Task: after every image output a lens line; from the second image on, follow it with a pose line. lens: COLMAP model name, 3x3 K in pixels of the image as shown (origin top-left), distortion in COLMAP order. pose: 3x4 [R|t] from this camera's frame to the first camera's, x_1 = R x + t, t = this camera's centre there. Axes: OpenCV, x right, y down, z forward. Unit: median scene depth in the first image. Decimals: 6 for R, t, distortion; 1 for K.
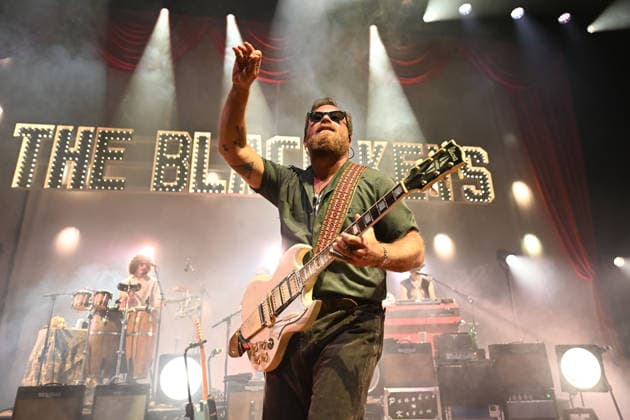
lens RADIAL K [[487.1, 0, 328.3], [0, 487.1, 171.7], [0, 0, 1]] dist [-0.007589, 0.006790]
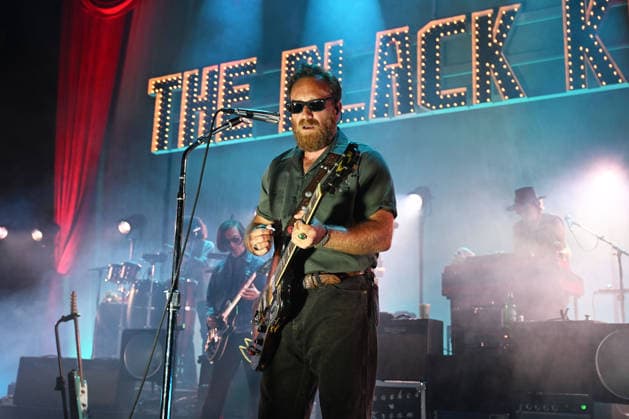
lens RADIAL K [[739.4, 0, 293.8], [0, 739.4, 193.9], [0, 0, 1]] dist [0.001362, -0.007096]
pose [[0.787643, -0.094626, -0.608823, 0.360483], [0.198331, 0.974481, 0.105126, 0.014448], [0.583338, -0.203551, 0.786310, 0.054680]]
